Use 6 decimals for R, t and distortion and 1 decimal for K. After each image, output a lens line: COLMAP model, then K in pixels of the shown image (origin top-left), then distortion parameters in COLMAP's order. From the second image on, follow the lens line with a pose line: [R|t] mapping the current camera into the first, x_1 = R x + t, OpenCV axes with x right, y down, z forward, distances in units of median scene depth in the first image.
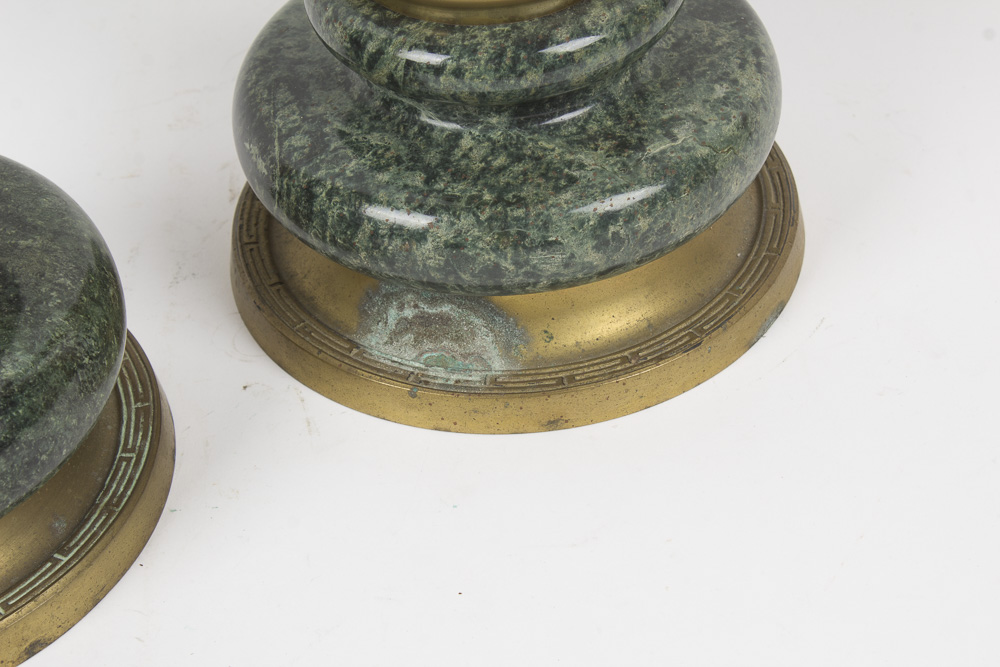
lens RADIAL K [[2343.3, 0, 500.0], [0, 2343.3, 333.5], [0, 0, 1]] dist [0.084218, 0.406158]
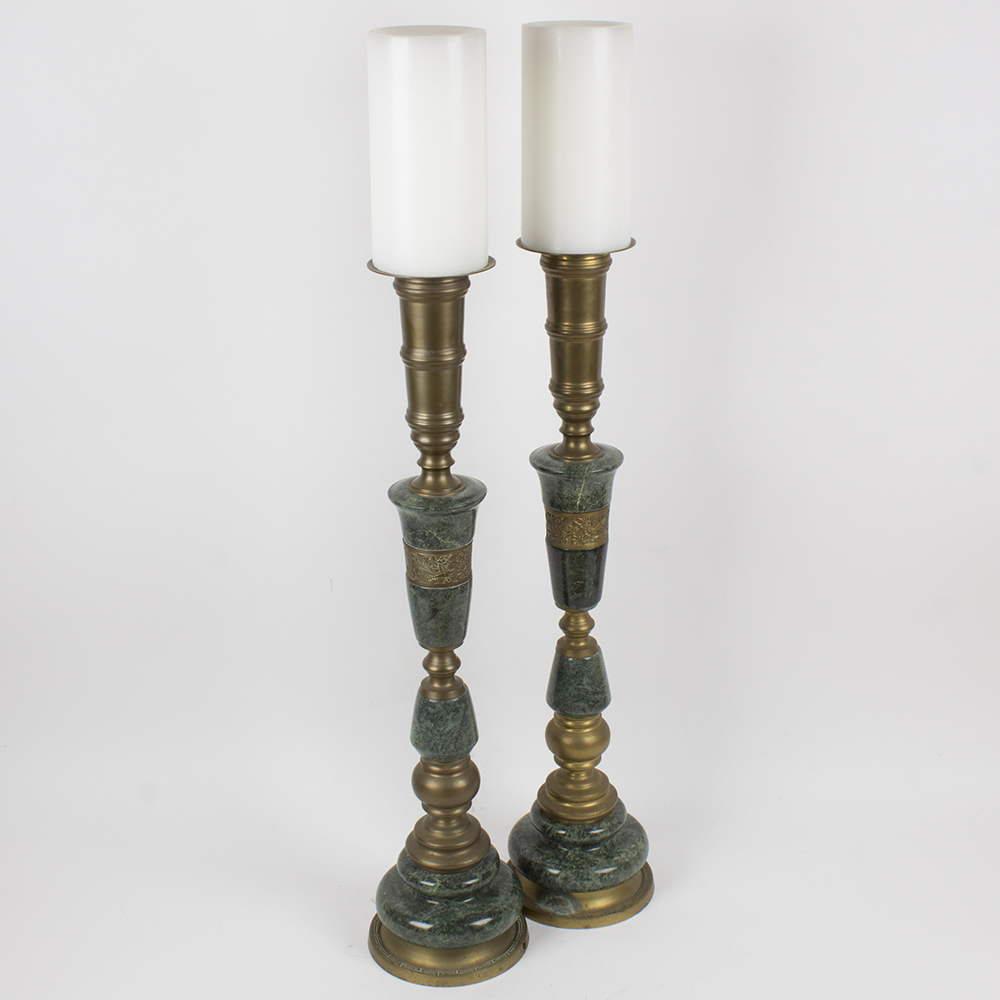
lens RADIAL K [[1902.0, 0, 534.1], [0, 1902.0, 497.9], [0, 0, 1]] dist [-0.025220, -0.137207]
pose [[0.997552, 0.069921, -0.000385, -0.117014], [-0.066356, 0.944912, -0.320527, 0.394109], [-0.022047, 0.319768, 0.947239, -2.307193]]
